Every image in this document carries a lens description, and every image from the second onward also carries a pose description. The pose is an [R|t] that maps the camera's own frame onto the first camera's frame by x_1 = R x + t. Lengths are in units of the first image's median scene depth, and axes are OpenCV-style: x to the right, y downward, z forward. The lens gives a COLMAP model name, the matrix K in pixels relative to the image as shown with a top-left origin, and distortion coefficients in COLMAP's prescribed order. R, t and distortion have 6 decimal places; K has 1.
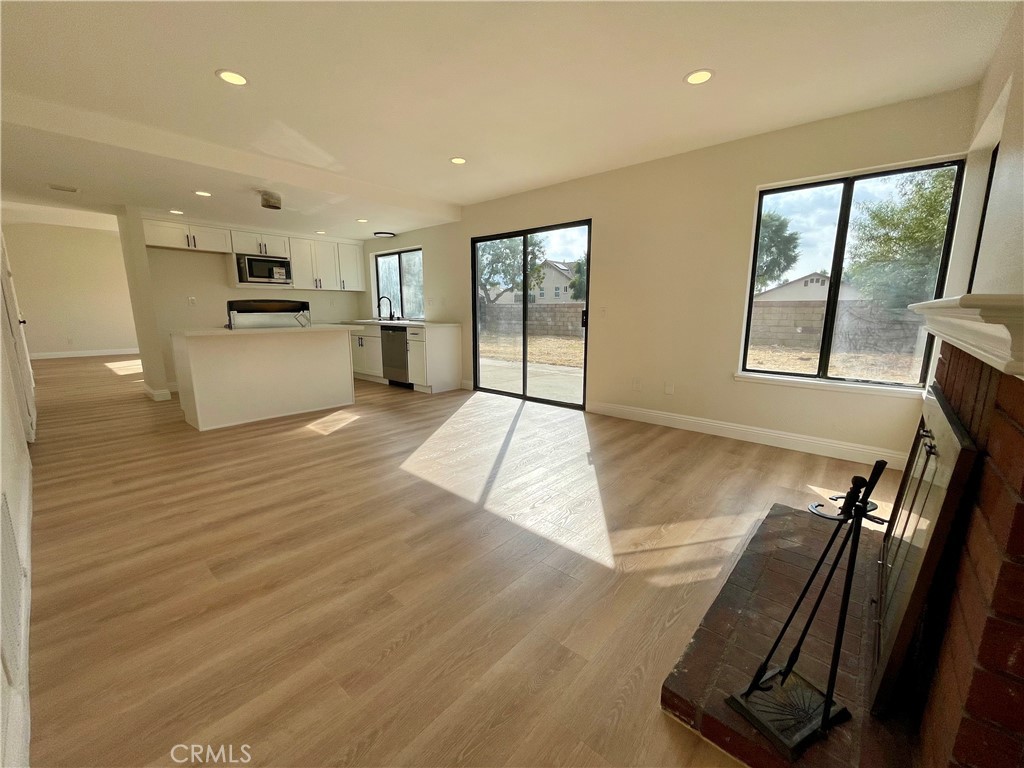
lens RADIAL K [[411.4, 0, 506.5], [0, 411.4, 391.5], [0, 0, 1]] dist [0.000358, -0.000281]
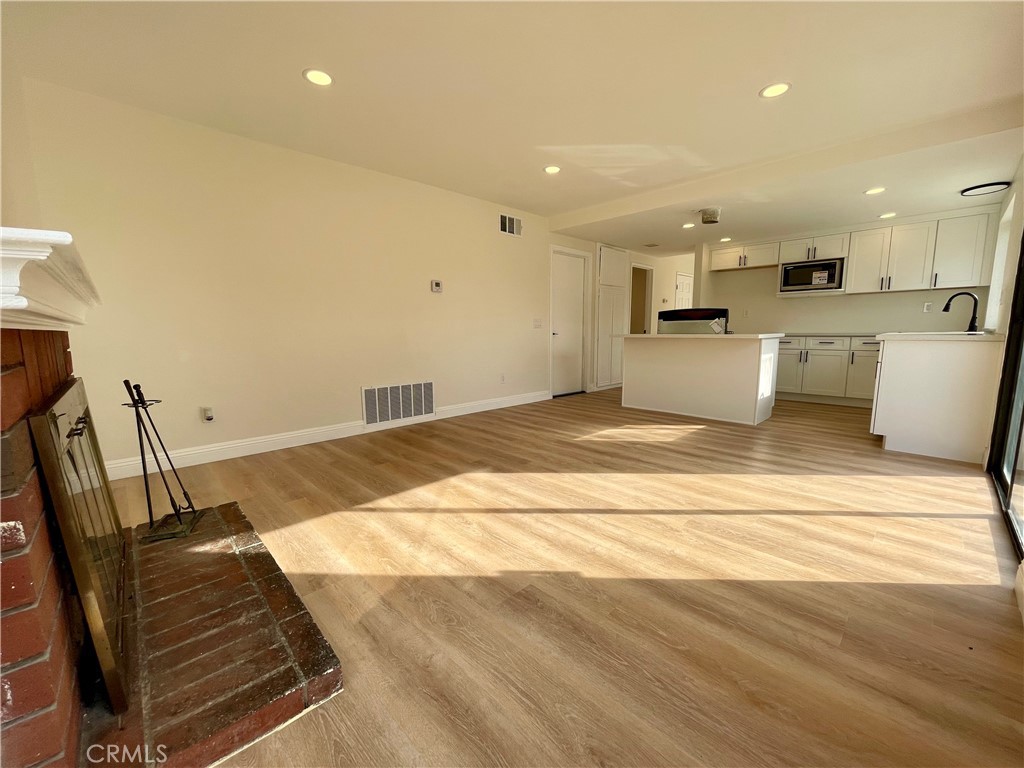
lens RADIAL K [[411.4, 0, 512.7], [0, 411.4, 384.6], [0, 0, 1]] dist [0.000358, -0.000281]
pose [[-0.072918, 0.133777, -0.988325, 0.602728], [-0.188024, 0.971350, 0.145352, -0.098374], [0.979454, 0.196427, -0.045676, 0.638738]]
